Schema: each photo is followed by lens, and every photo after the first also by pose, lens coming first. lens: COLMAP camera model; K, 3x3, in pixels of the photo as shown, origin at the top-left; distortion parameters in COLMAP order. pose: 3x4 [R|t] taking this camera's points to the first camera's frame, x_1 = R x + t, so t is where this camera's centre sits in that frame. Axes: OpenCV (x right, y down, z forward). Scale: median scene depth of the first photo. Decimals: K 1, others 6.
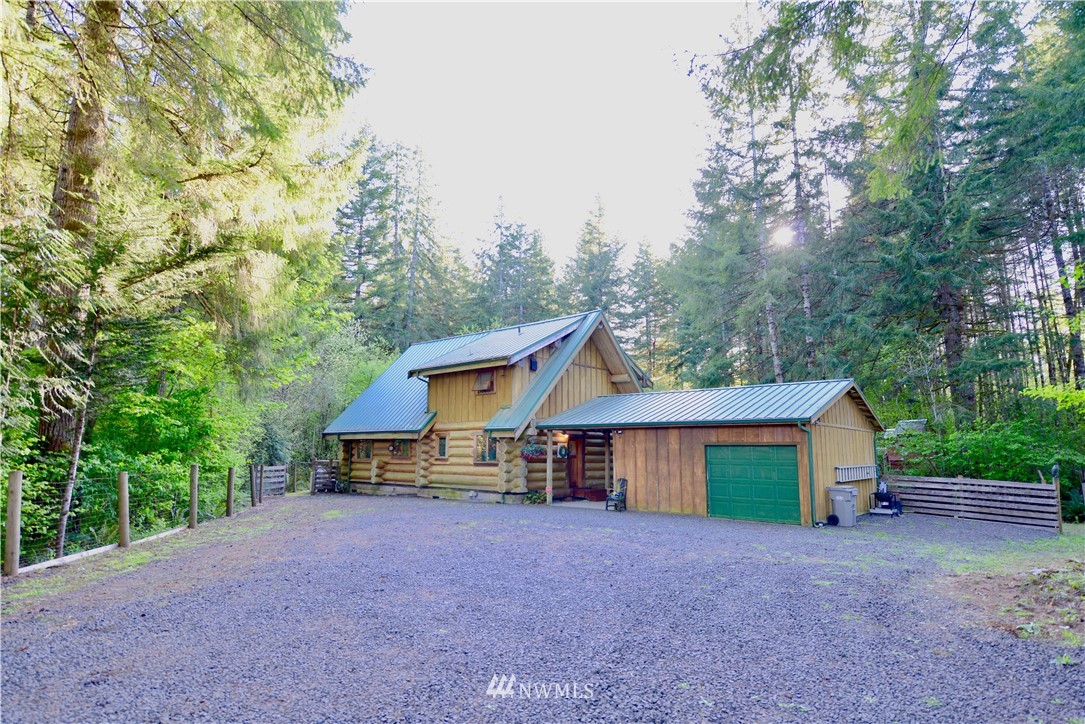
lens RADIAL K [[597.2, 0, 542.5], [0, 597.2, 362.0], [0, 0, 1]] dist [-0.000995, -0.000172]
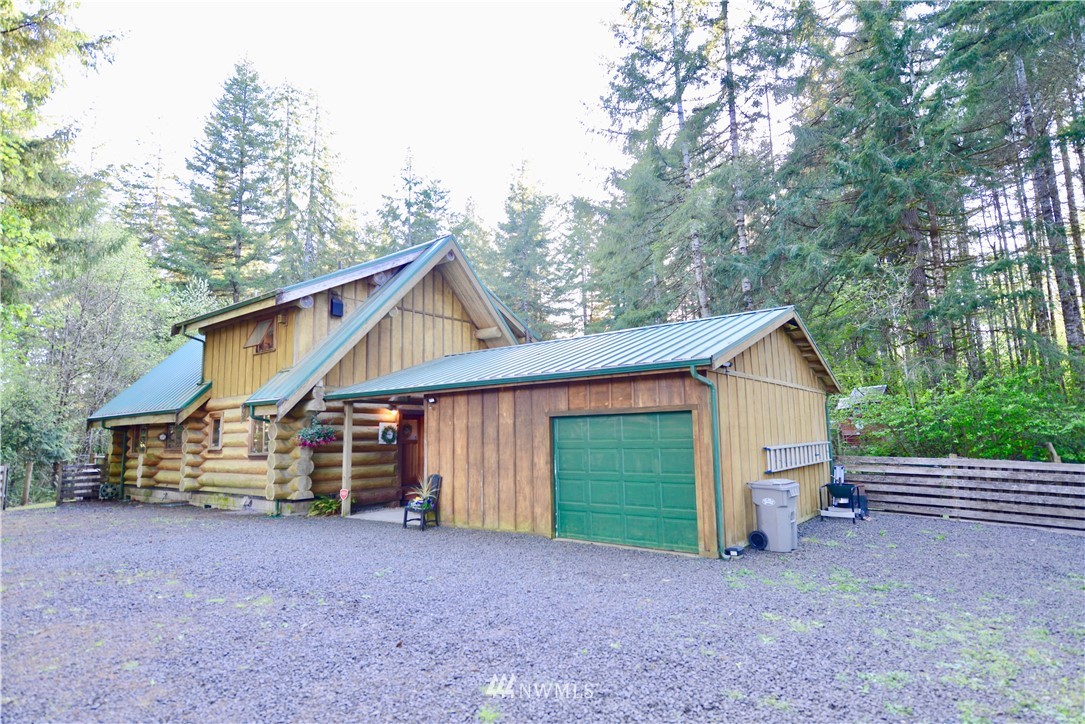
lens RADIAL K [[590.1, 0, 542.5], [0, 590.1, 362.0], [0, 0, 1]] dist [-0.004367, -0.001588]
pose [[0.997978, -0.019817, 0.060399, 0.186462], [0.018456, 0.999565, 0.023014, 0.057779], [-0.060829, -0.021853, 0.997909, 0.337604]]
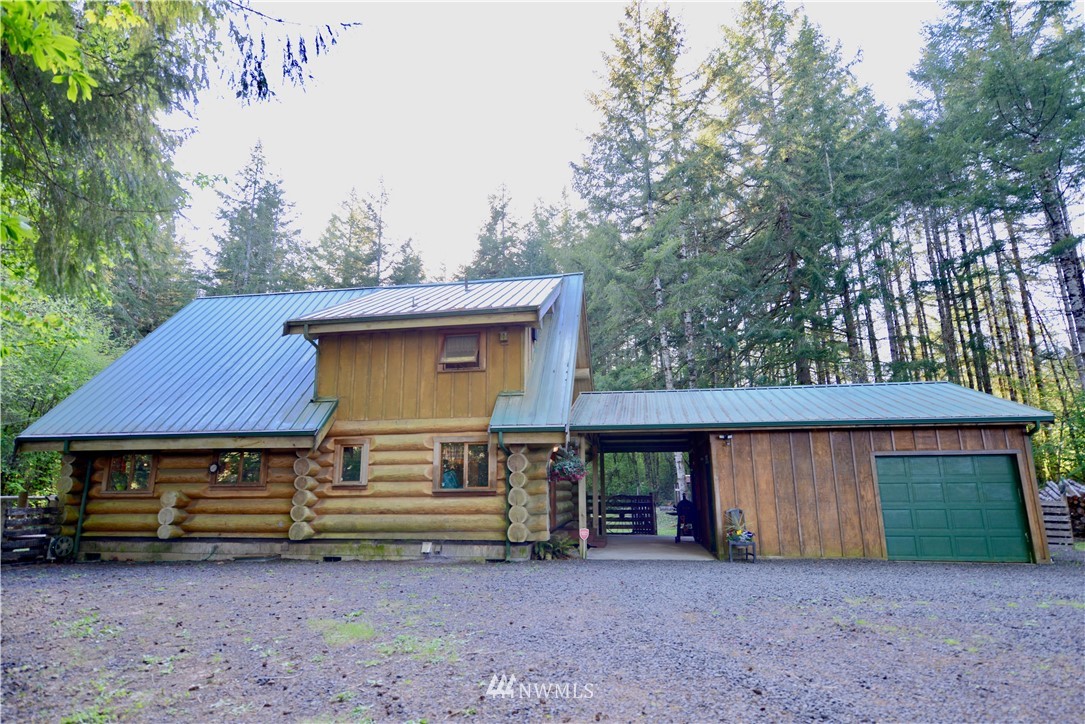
lens RADIAL K [[590.1, 0, 542.5], [0, 590.1, 362.0], [0, 0, 1]] dist [-0.004367, -0.001588]
pose [[0.848171, 0.100255, 0.520148, -0.345531], [-0.067288, 0.994364, -0.081935, 0.091146], [-0.525431, 0.034495, 0.850137, 0.496996]]
